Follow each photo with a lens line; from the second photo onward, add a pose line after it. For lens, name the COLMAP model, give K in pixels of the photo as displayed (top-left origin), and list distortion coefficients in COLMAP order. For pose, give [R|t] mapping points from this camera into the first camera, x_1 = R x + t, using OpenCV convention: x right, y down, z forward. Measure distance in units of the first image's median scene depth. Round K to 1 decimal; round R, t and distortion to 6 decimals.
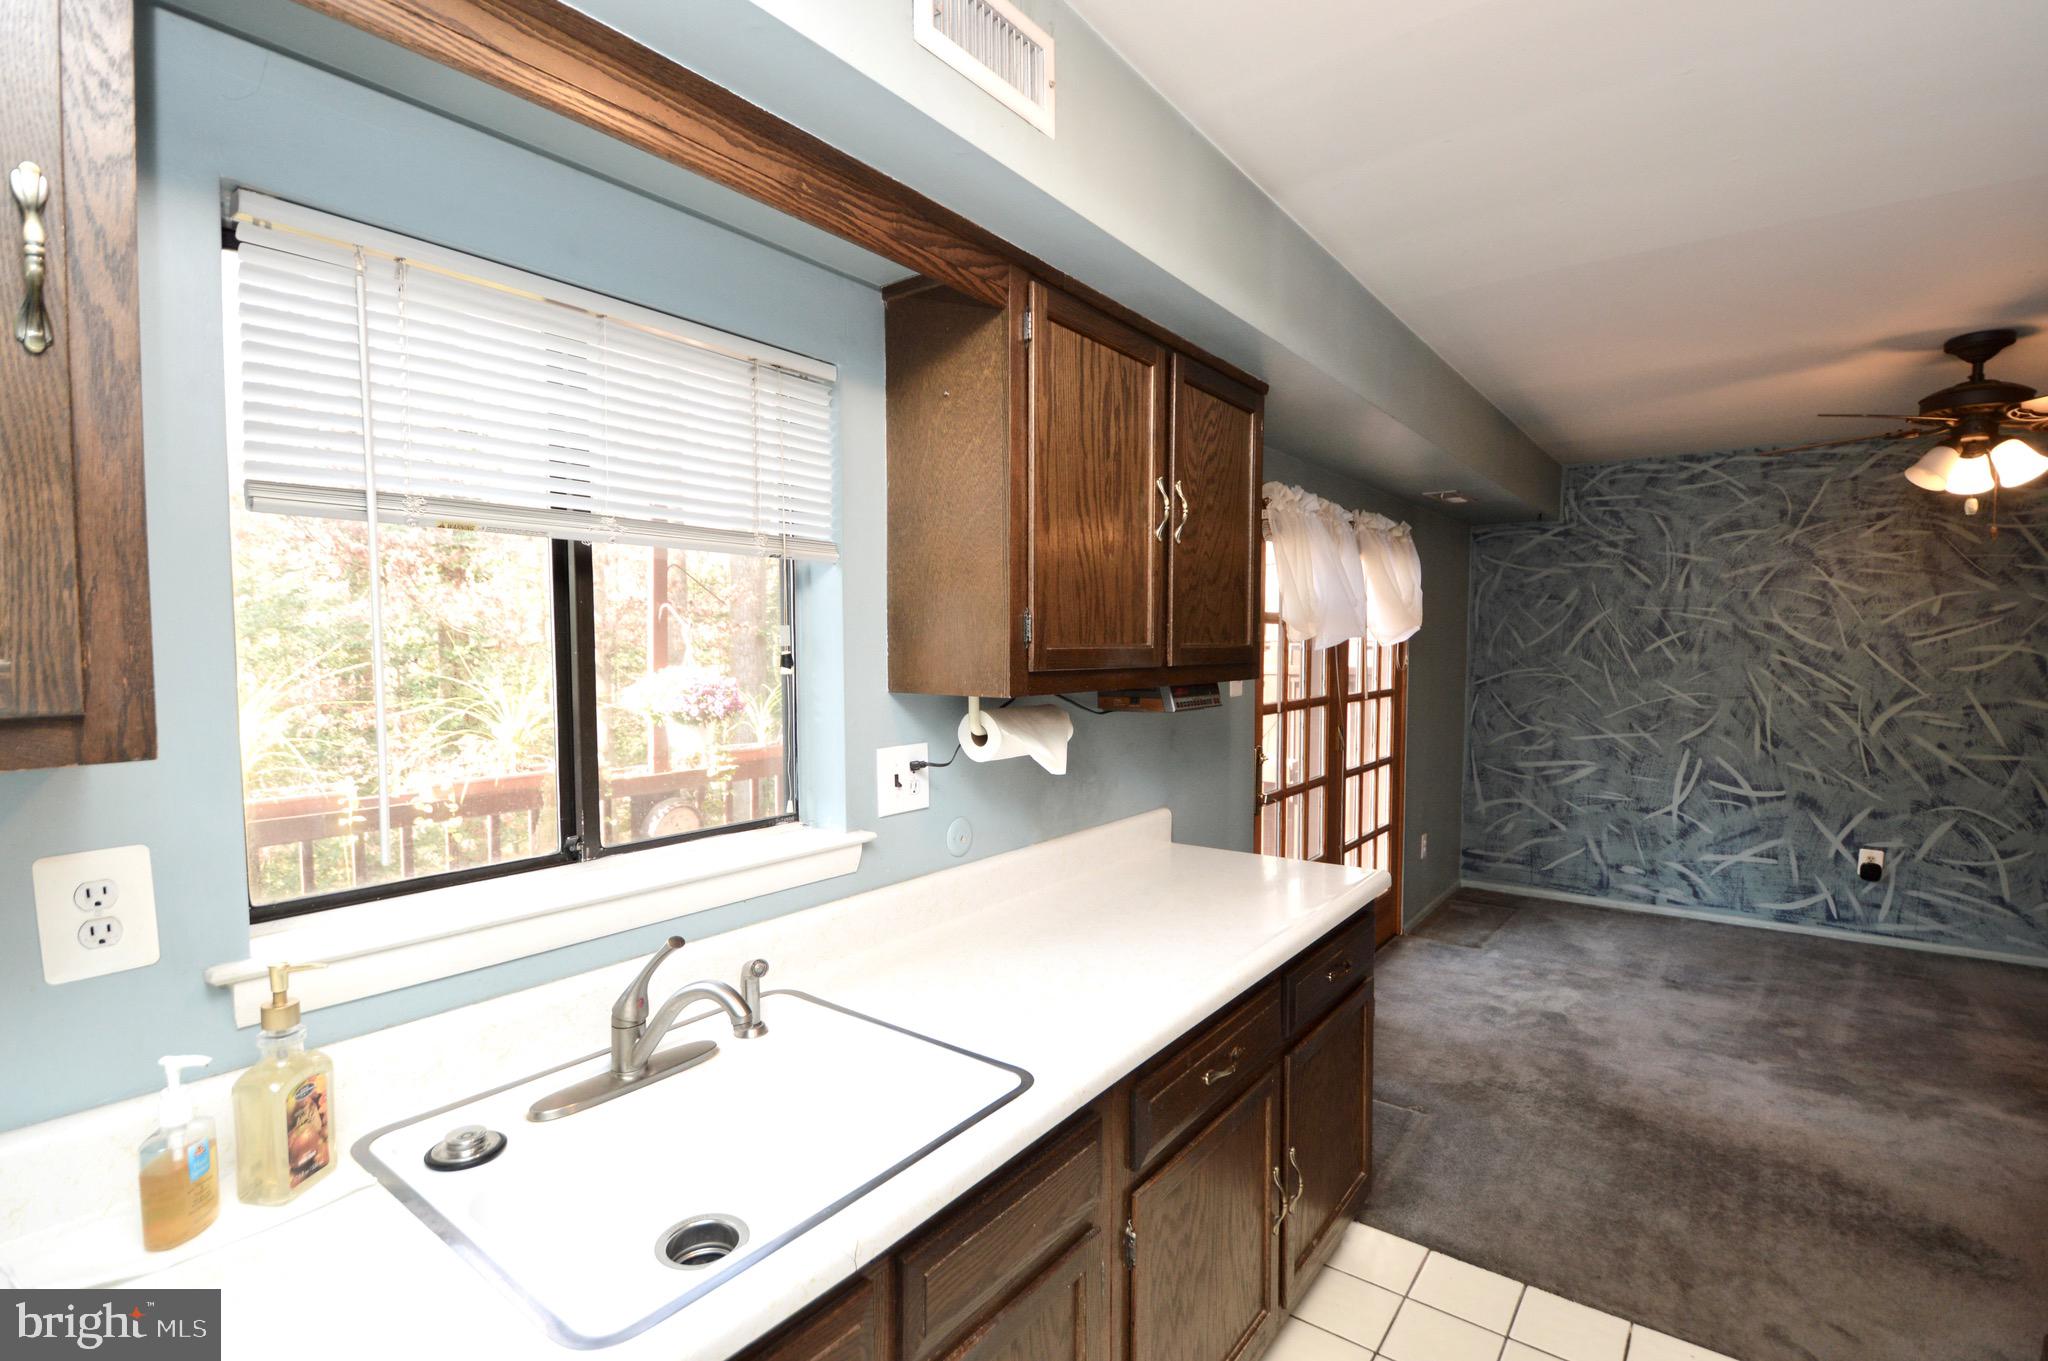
lens RADIAL K [[943.3, 0, 1029.5], [0, 943.3, 699.9], [0, 0, 1]] dist [0.011640, -0.019869]
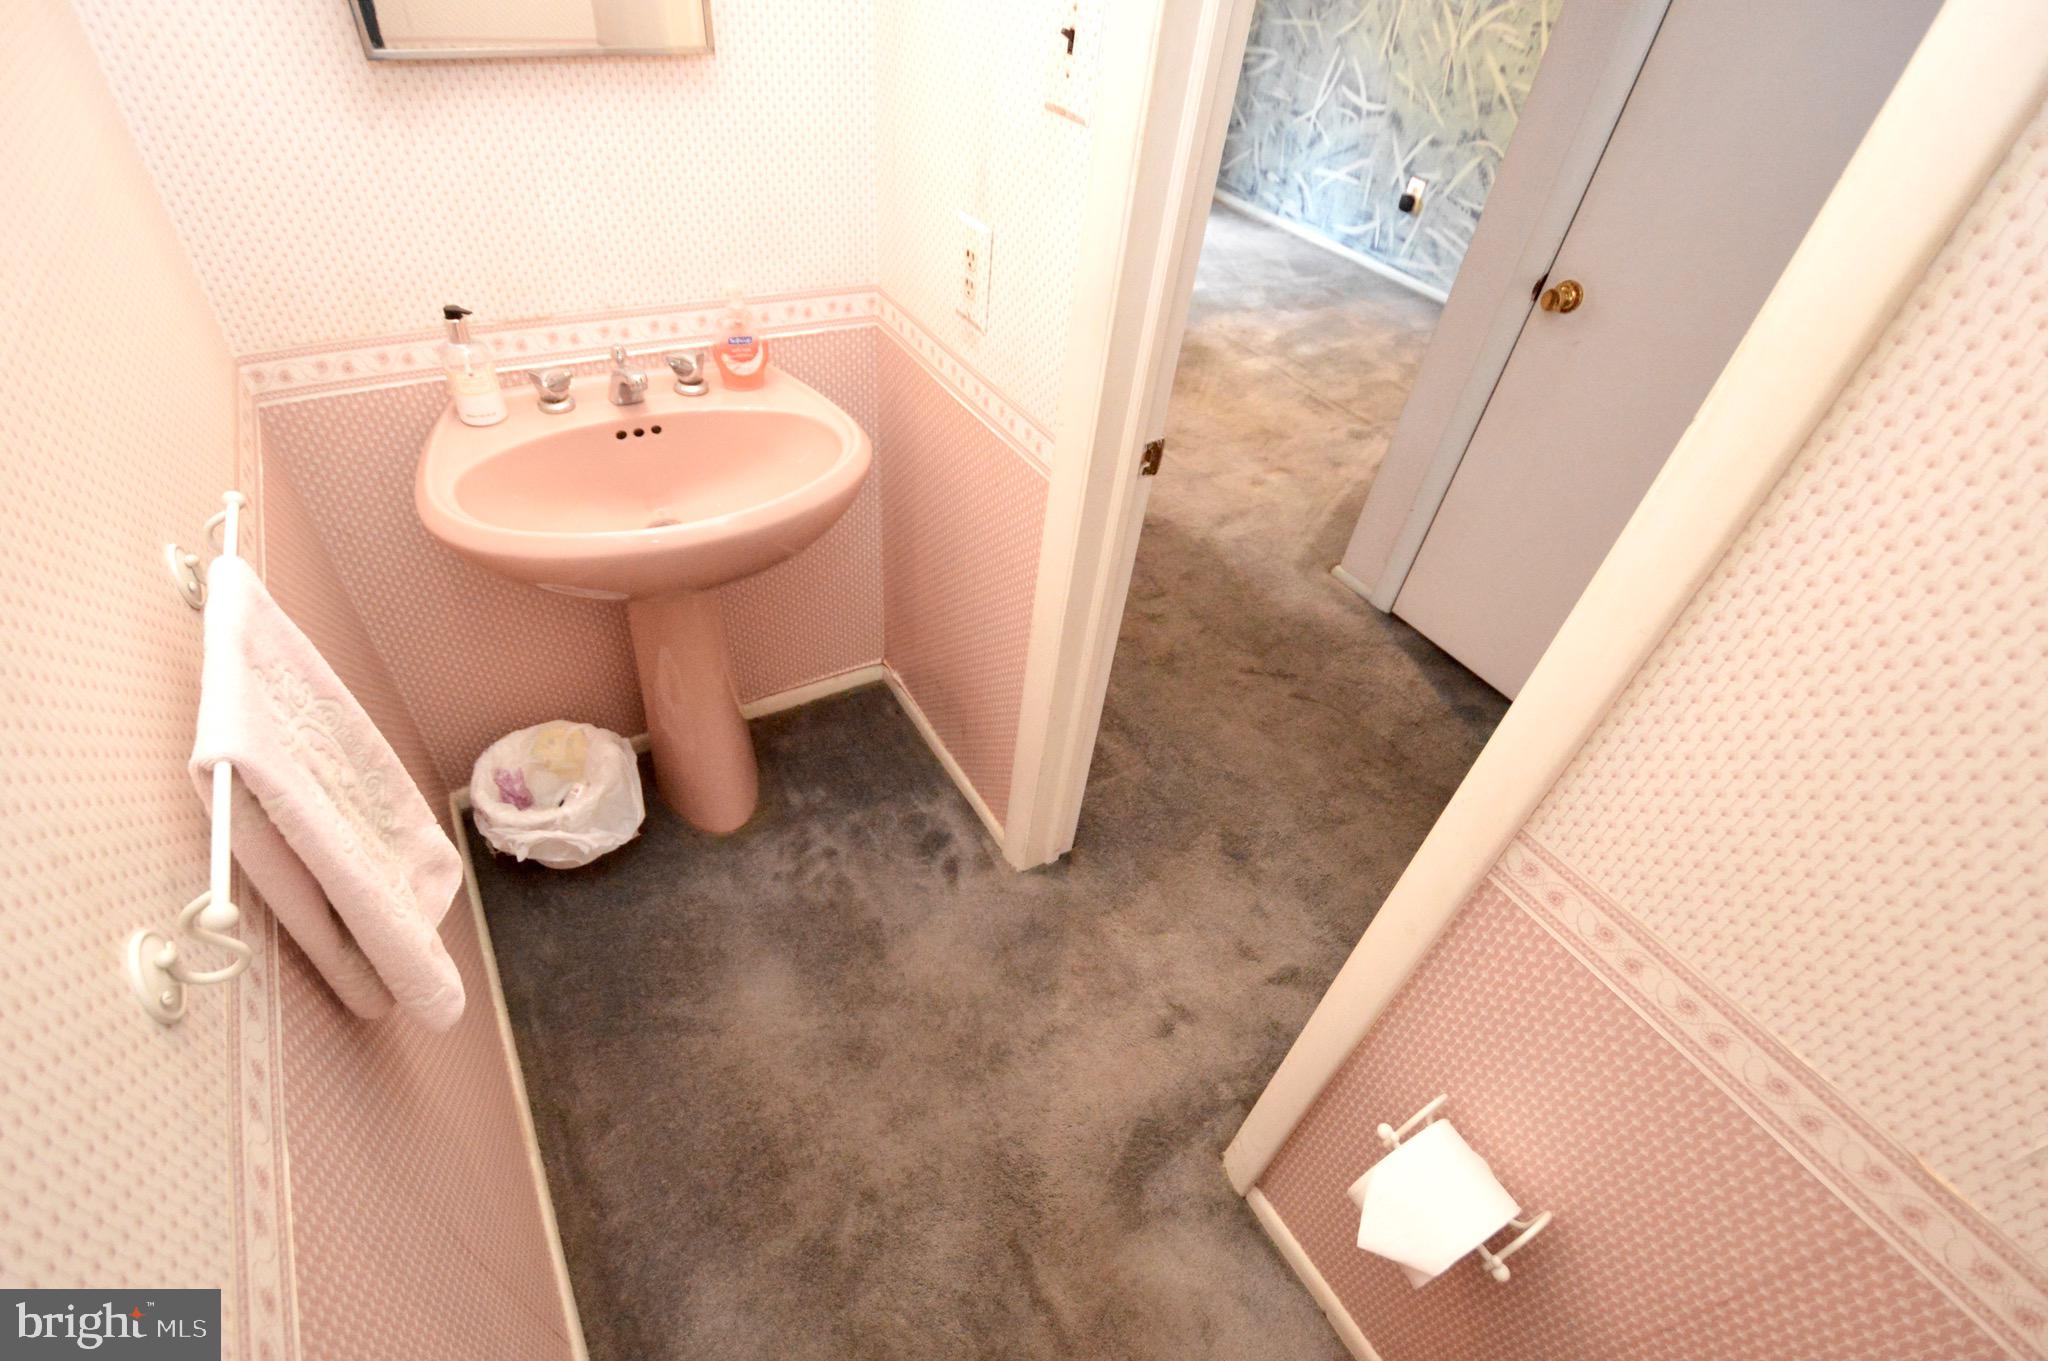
lens RADIAL K [[943.3, 0, 1019.2], [0, 943.3, 702.2], [0, 0, 1]] dist [0.011640, -0.019869]
pose [[0.922524, 0.318696, -0.217673, 0.978932], [-0.117502, 0.769167, 0.628153, 0.000186], [0.367616, -0.553909, 0.747023, -0.278432]]
